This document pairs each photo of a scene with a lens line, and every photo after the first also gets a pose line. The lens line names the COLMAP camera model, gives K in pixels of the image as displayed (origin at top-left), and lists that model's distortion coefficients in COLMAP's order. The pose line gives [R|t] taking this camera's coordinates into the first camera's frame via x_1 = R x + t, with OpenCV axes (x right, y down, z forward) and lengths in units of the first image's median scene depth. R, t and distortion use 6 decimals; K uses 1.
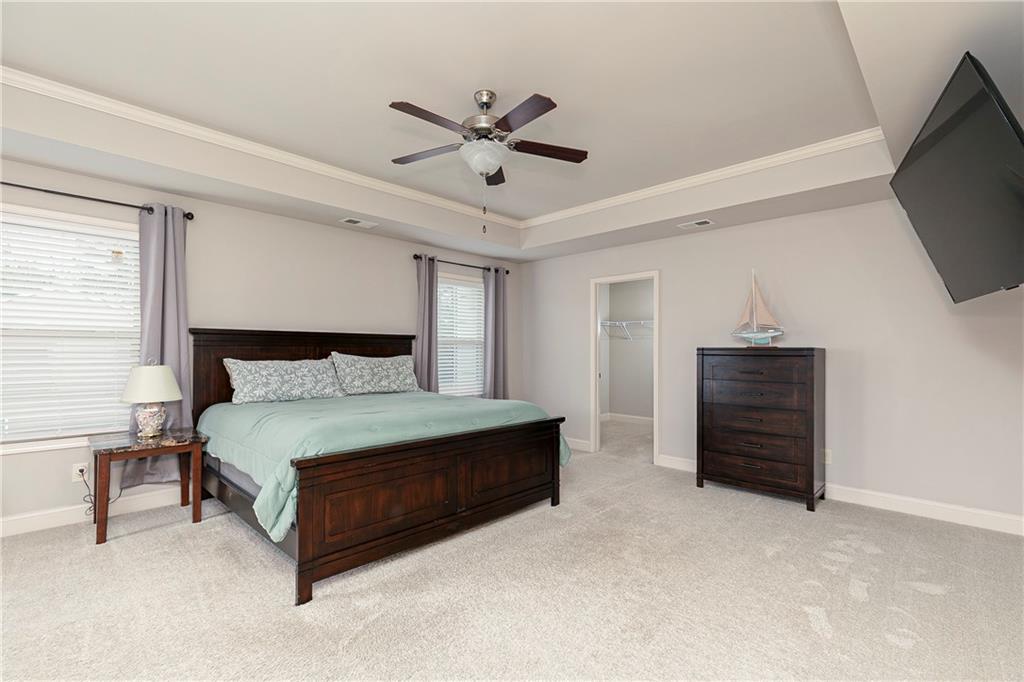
lens RADIAL K [[455.6, 0, 516.1], [0, 455.6, 343.2], [0, 0, 1]] dist [0.004363, -0.000947]
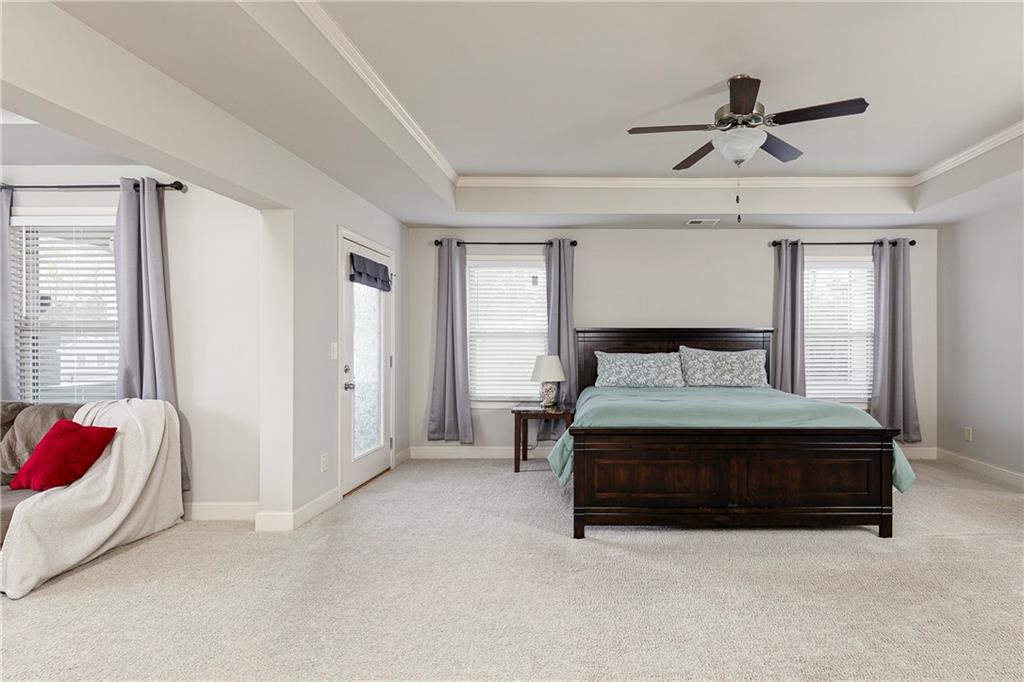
lens RADIAL K [[498.7, 0, 592.8], [0, 498.7, 344.0], [0, 0, 1]] dist [-0.001635, 0.000722]
pose [[0.697448, -0.003529, -0.716627, 0.356870], [0.014603, 0.999850, 0.009289, 0.000375], [0.716487, -0.016944, 0.697395, 0.026397]]
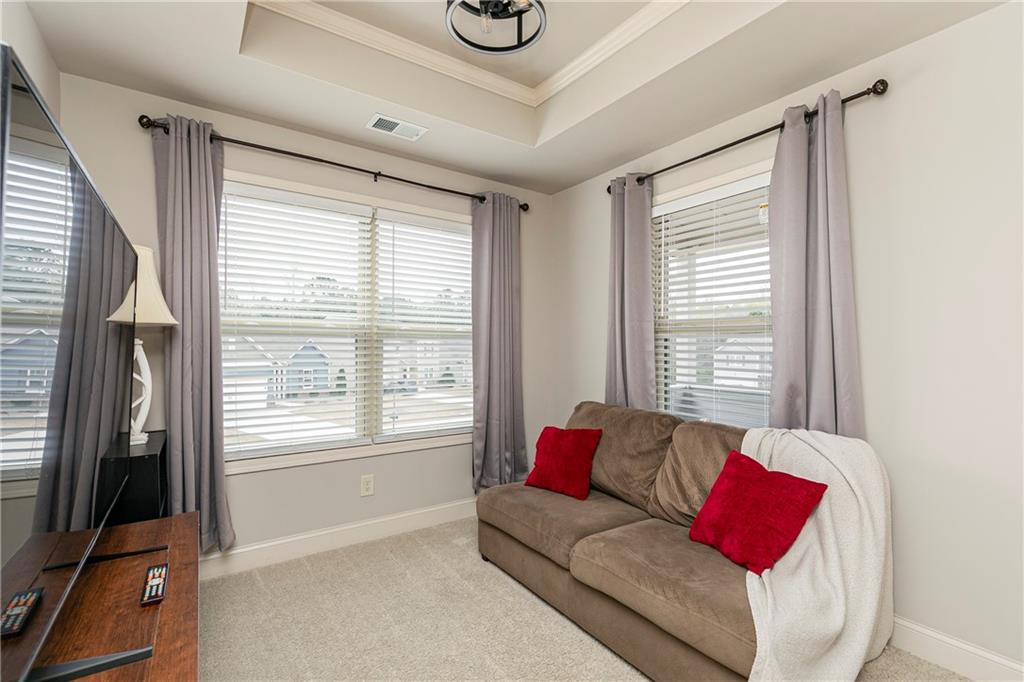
lens RADIAL K [[455.6, 0, 510.6], [0, 455.6, 342.0], [0, 0, 1]] dist [0.004363, -0.000947]
pose [[-0.200773, -0.016111, -0.979505, -0.279013], [0.005778, 0.999828, -0.017630, -0.002838], [0.979621, -0.009199, -0.200645, -0.189512]]
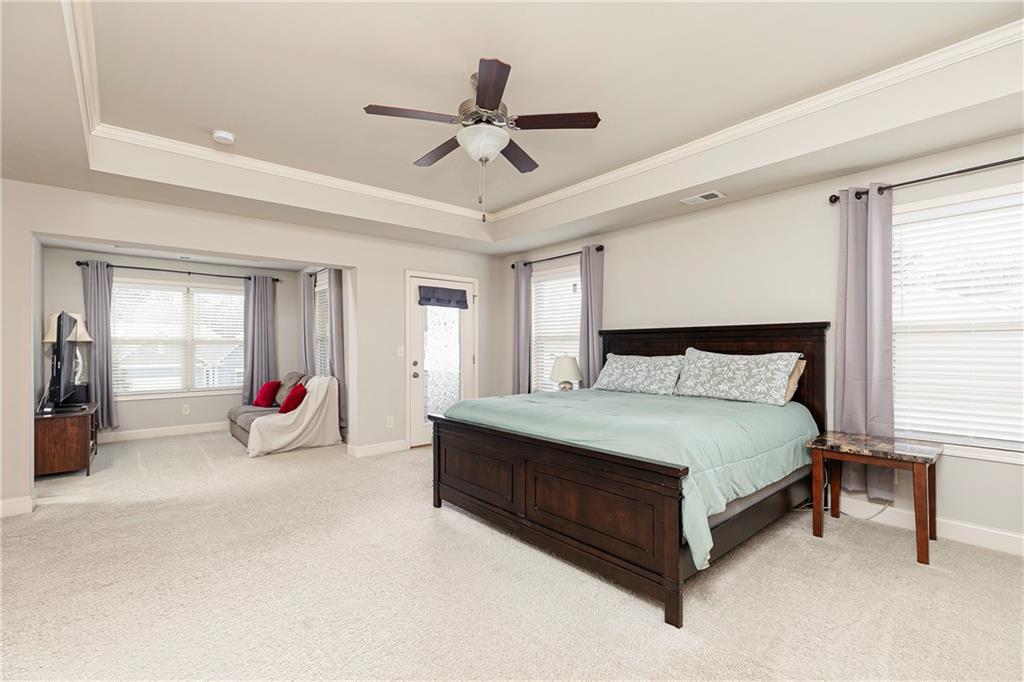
lens RADIAL K [[455.6, 0, 511.0], [0, 455.6, 343.3], [0, 0, 1]] dist [0.004363, -0.000947]
pose [[-0.100065, -0.015175, -0.994865, 0.656932], [0.017605, 0.999700, -0.017020, 0.022541], [0.994825, -0.019218, -0.099767, 0.866665]]
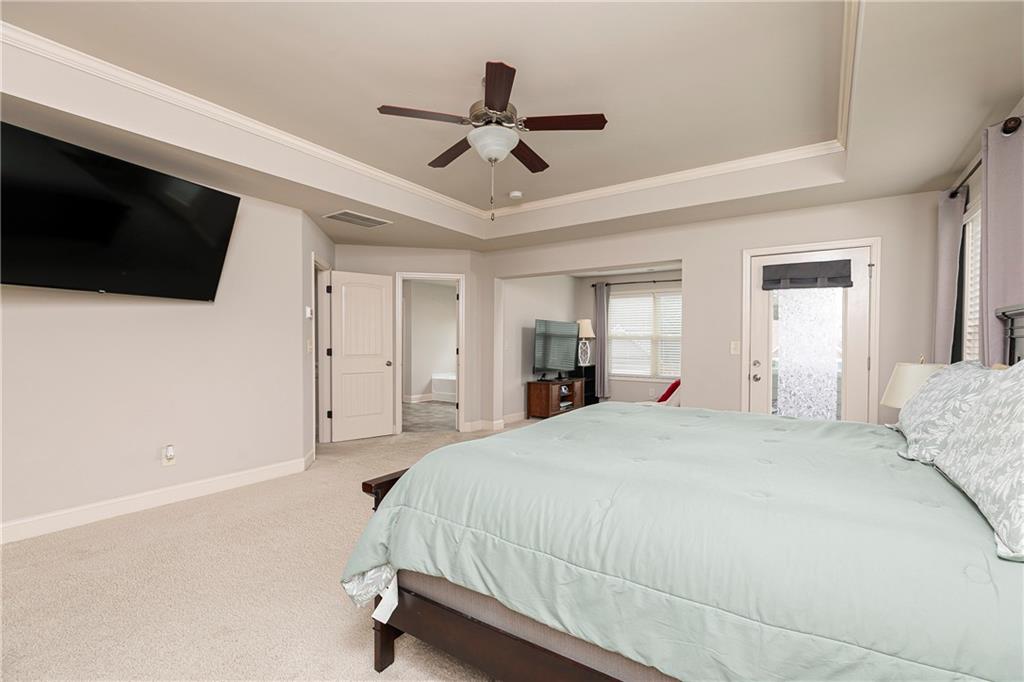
lens RADIAL K [[455.6, 0, 511.4], [0, 455.6, 345.8], [0, 0, 1]] dist [0.004363, -0.000947]
pose [[-0.985869, -0.014948, -0.166851, 0.042893], [-0.013940, 0.999877, -0.007214, 0.028418], [0.166939, -0.004786, -0.985956, 1.492101]]
